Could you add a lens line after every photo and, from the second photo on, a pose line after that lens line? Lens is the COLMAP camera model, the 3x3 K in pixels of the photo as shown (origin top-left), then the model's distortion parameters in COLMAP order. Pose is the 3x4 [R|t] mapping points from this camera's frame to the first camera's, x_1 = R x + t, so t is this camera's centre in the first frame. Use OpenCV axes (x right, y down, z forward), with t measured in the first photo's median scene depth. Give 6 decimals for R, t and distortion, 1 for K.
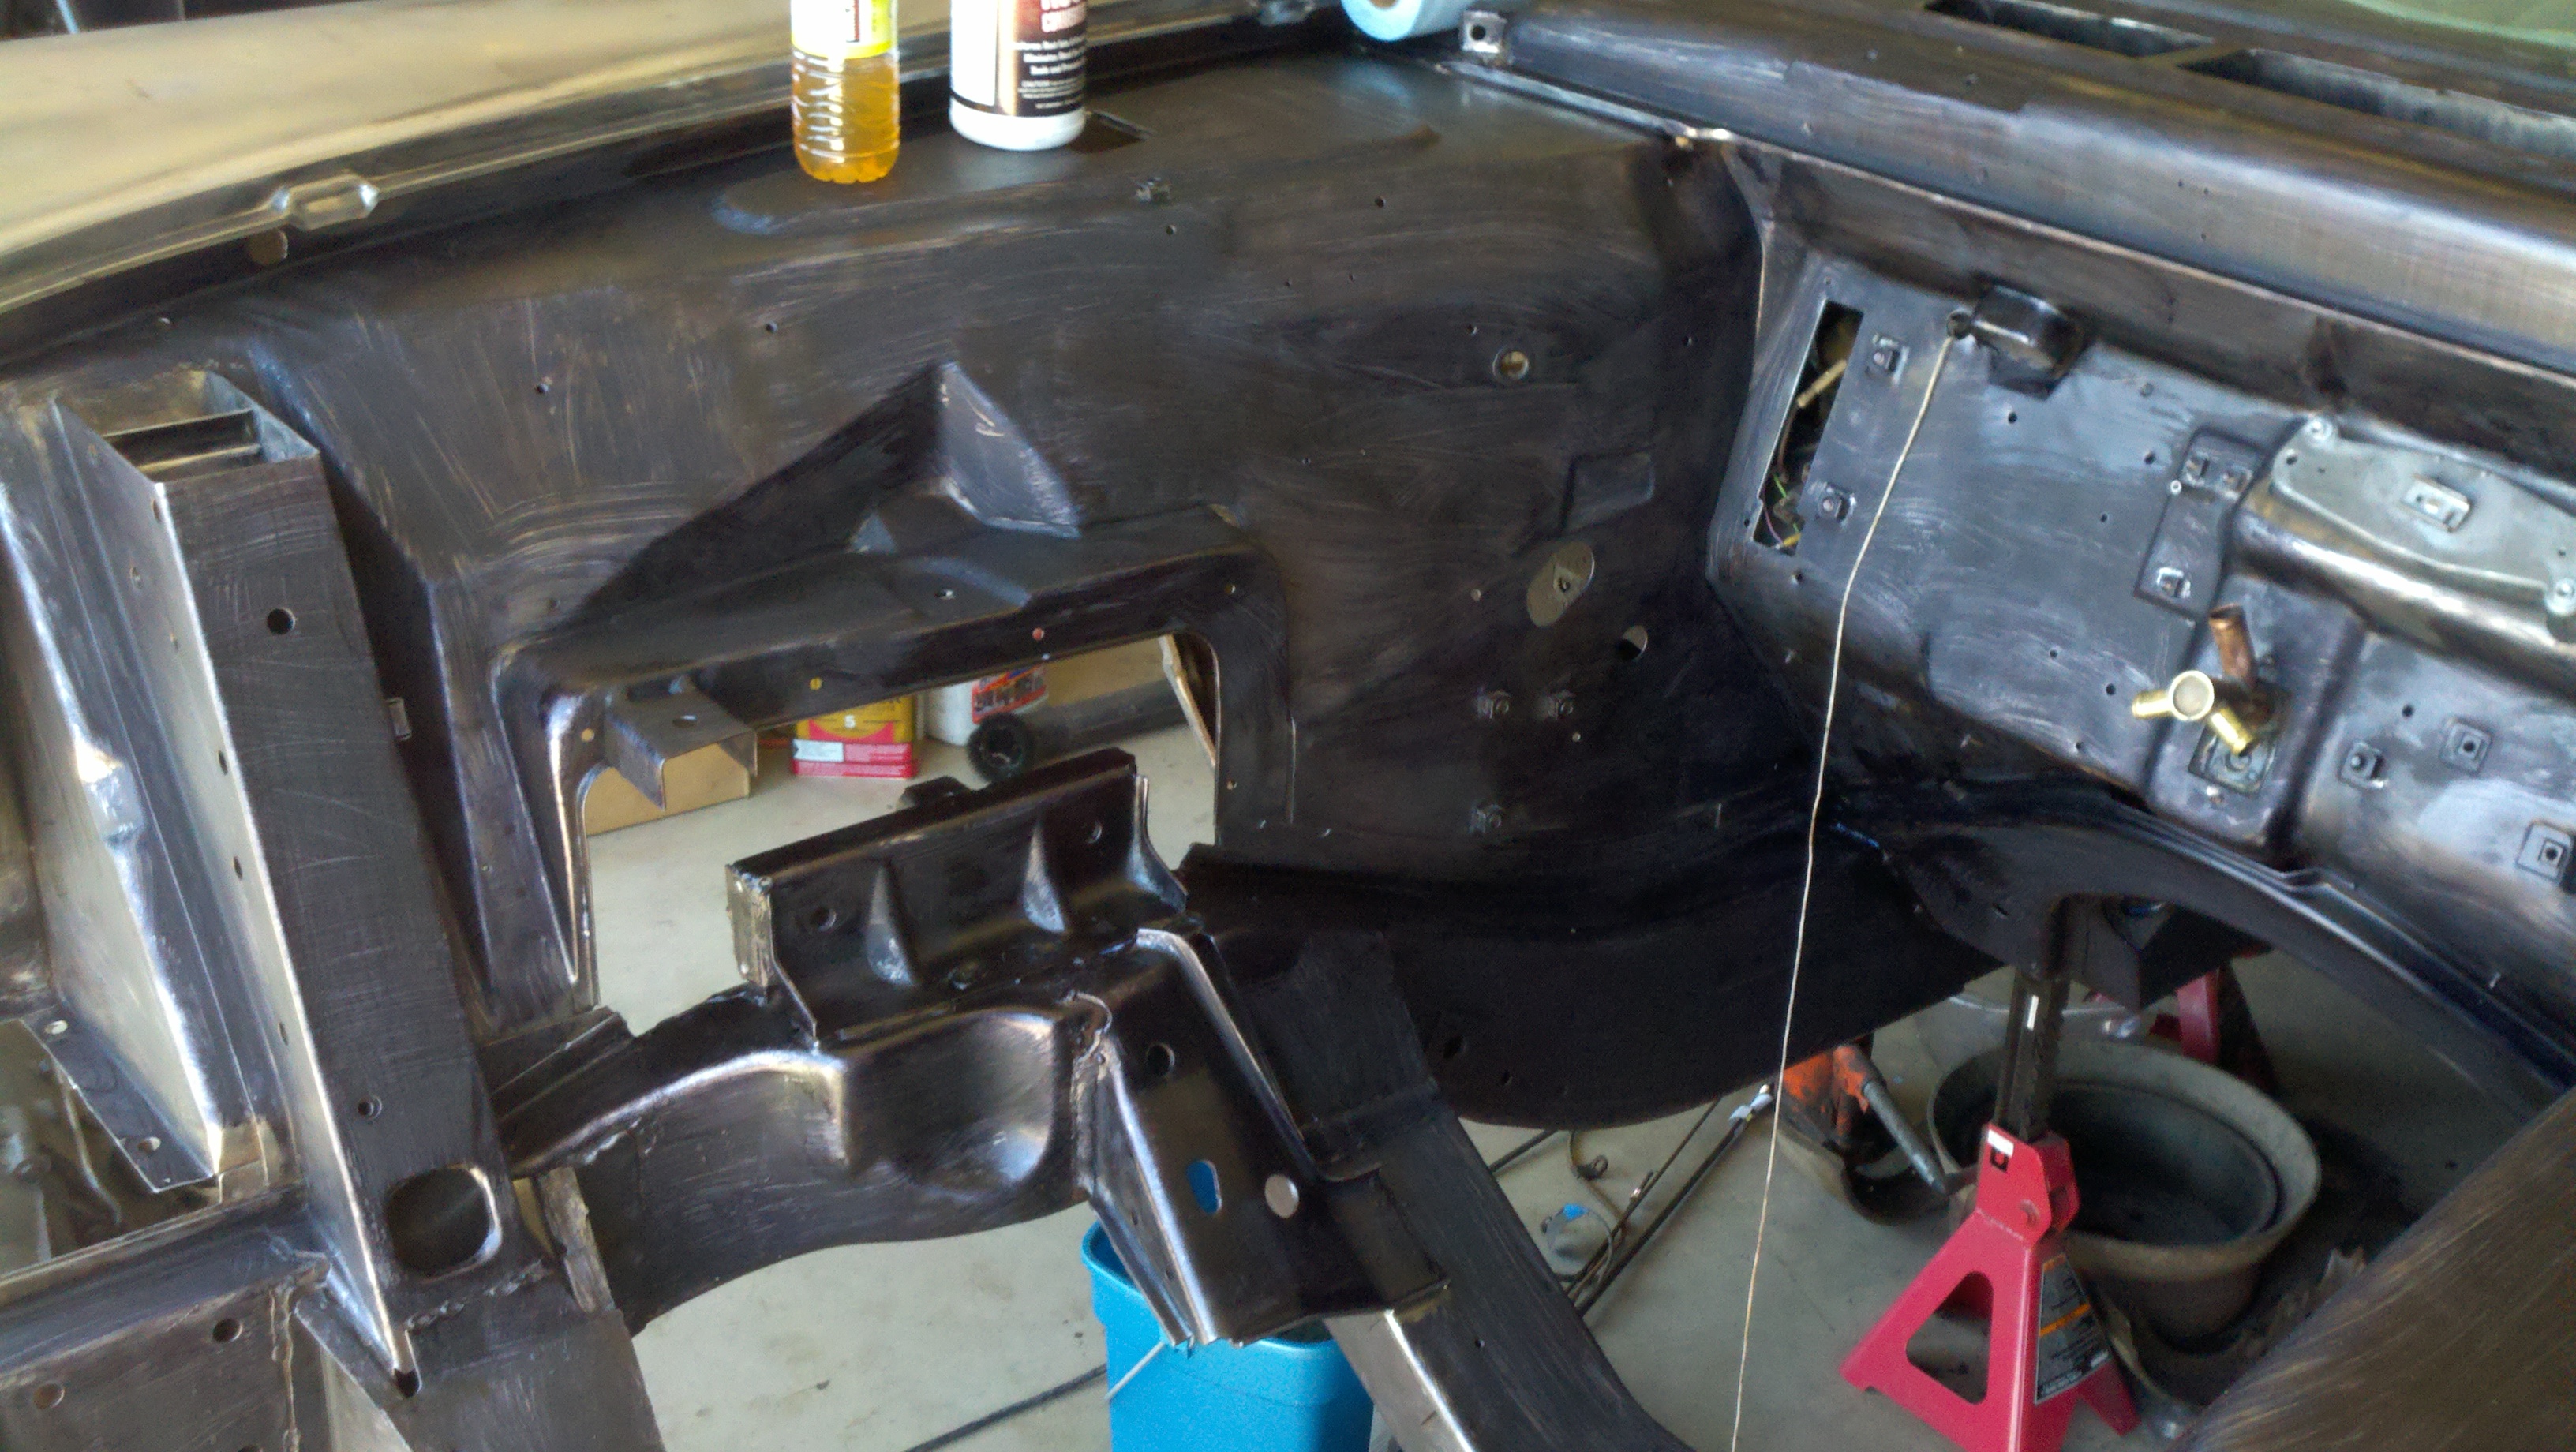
lens RADIAL K [[2993.9, 0, 1284.9], [0, 2993.9, 768.3], [0, 0, 1]] dist [0.073328, -0.008197]
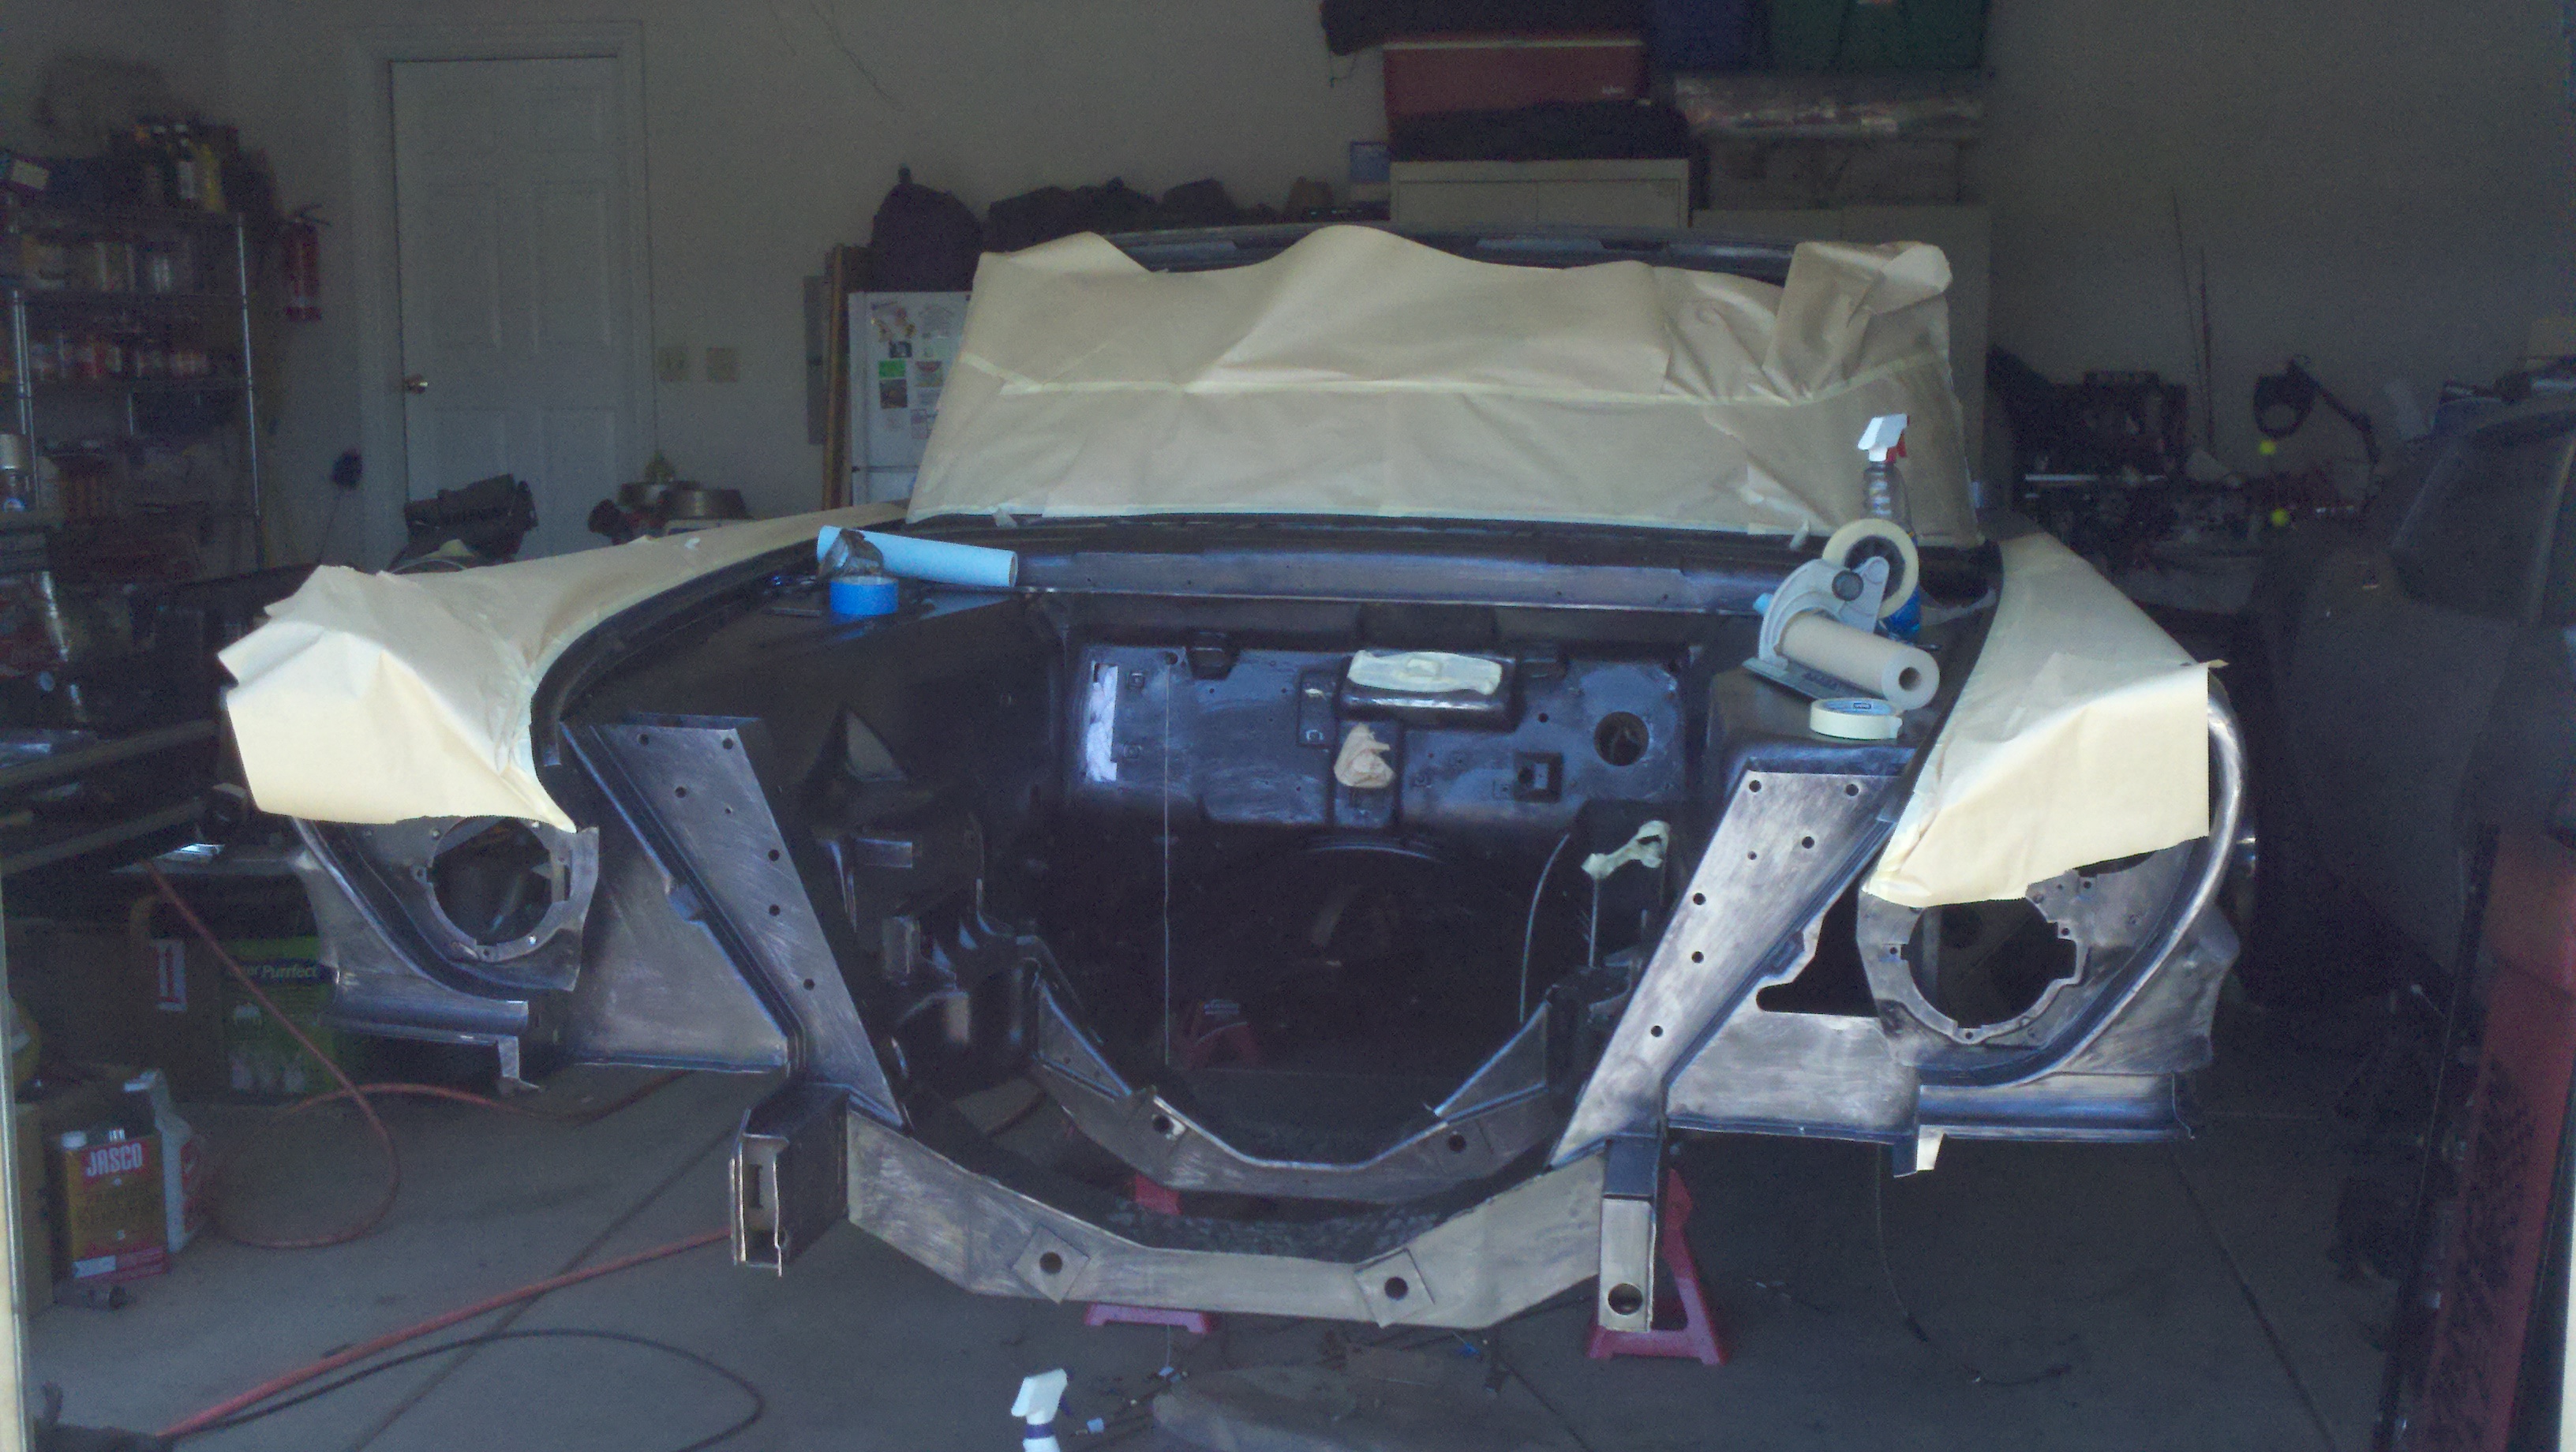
lens RADIAL K [[2961.3, 0, 1341.5], [0, 2961.3, 677.4], [0, 0, 1]] dist [0.019022, 0.000561]
pose [[0.745921, -0.111097, 0.656703, -1.219537], [0.307386, 0.932126, -0.191456, 0.350348], [-0.590860, 0.344672, 0.729442, -0.705976]]
